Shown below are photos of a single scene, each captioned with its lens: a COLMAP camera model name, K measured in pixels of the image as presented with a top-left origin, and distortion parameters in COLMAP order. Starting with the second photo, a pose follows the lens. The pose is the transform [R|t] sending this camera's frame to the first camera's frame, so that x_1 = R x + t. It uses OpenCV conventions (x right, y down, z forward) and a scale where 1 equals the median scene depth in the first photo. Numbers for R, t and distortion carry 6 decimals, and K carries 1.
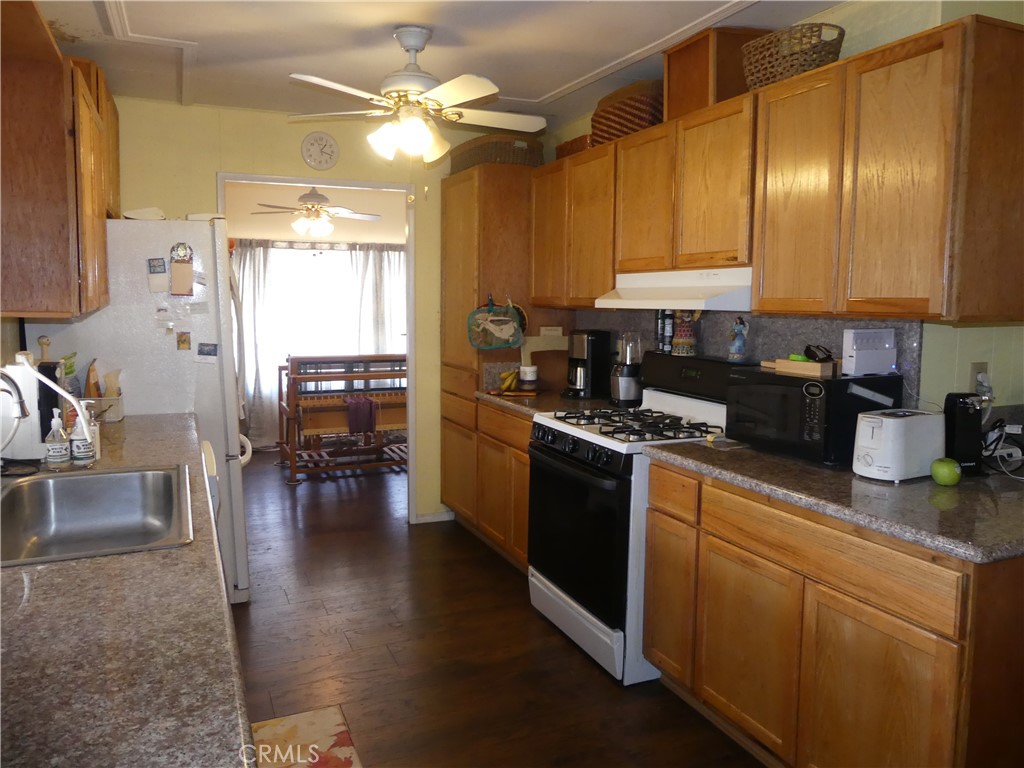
lens RADIAL K [[763.9, 0, 512.0], [0, 763.9, 384.0], [0, 0, 1]] dist [-0.017081, -0.005925]
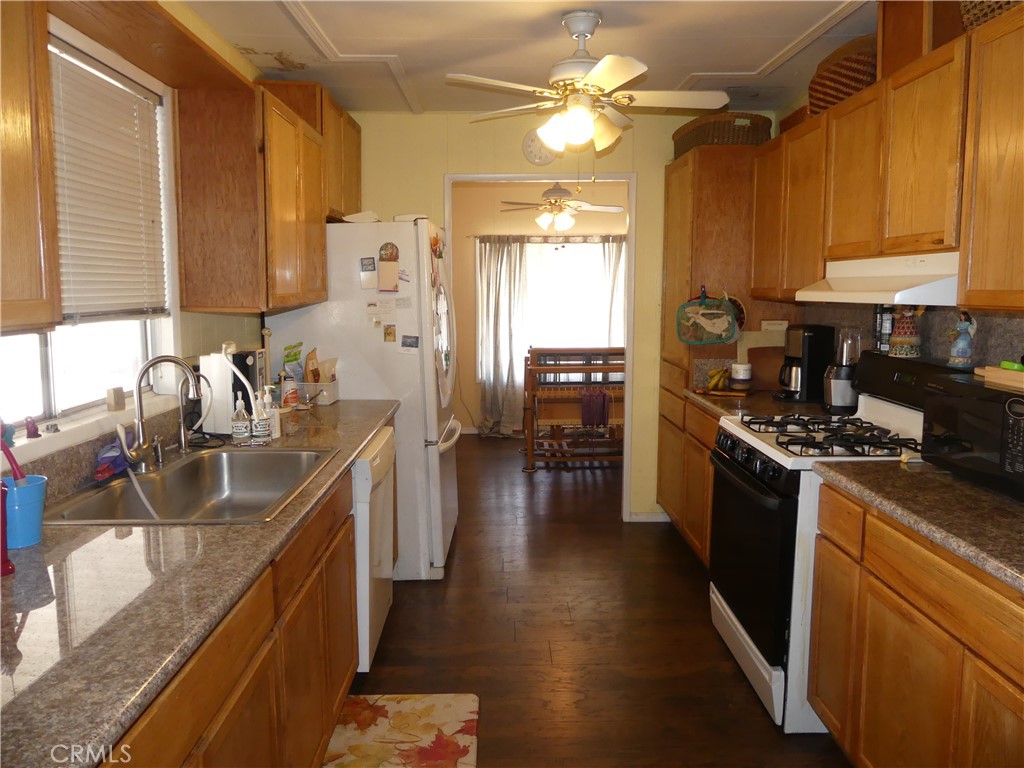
lens RADIAL K [[763.3, 0, 511.3], [0, 763.3, 380.7], [0, 0, 1]] dist [-0.028267, 0.000110]
pose [[0.922527, 0.035747, -0.384273, 0.148320], [-0.032841, 0.999361, 0.014123, -0.009273], [0.384532, -0.000409, 0.923112, 0.062701]]
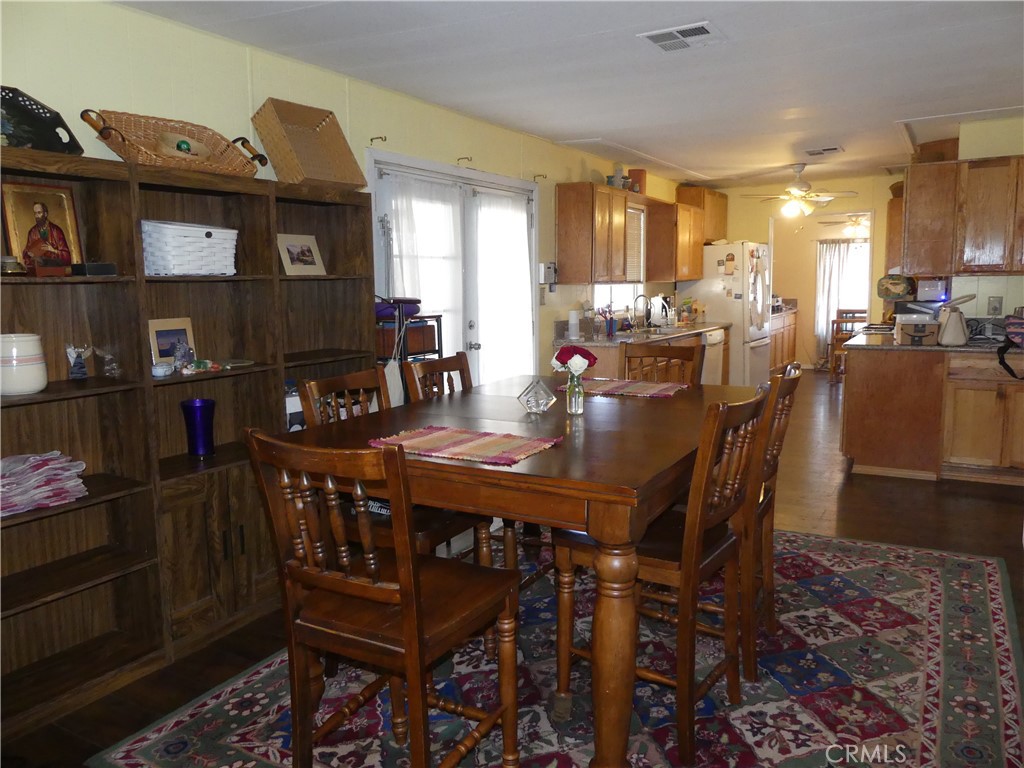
lens RADIAL K [[753.2, 0, 526.3], [0, 753.2, 389.5], [0, 0, 1]] dist [-0.008483, -0.004488]
pose [[0.596167, 0.090743, -0.797716, 1.159171], [-0.064705, 0.995791, 0.064918, 0.140779], [0.800249, 0.012914, 0.599529, -0.995672]]
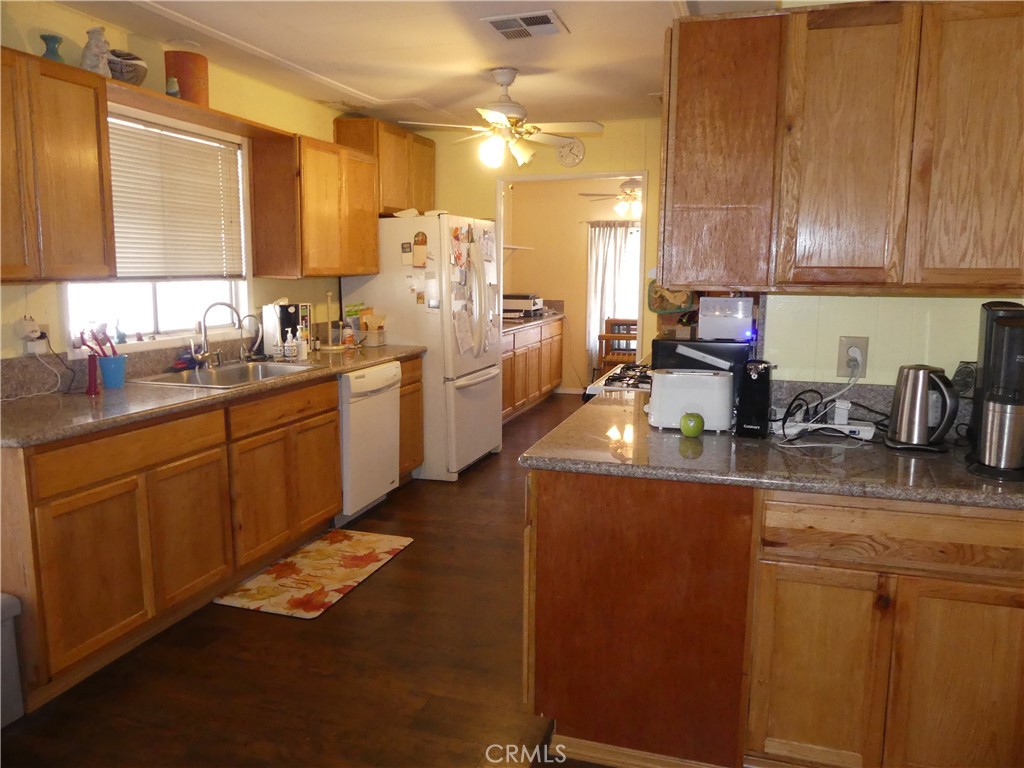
lens RADIAL K [[763.9, 0, 512.0], [0, 763.9, 384.0], [0, 0, 1]] dist [-0.017081, -0.005925]
pose [[0.752406, 0.095852, -0.651689, 0.698908], [-0.074288, 0.995392, 0.060636, 0.008852], [0.654497, 0.002790, 0.756059, -0.018238]]
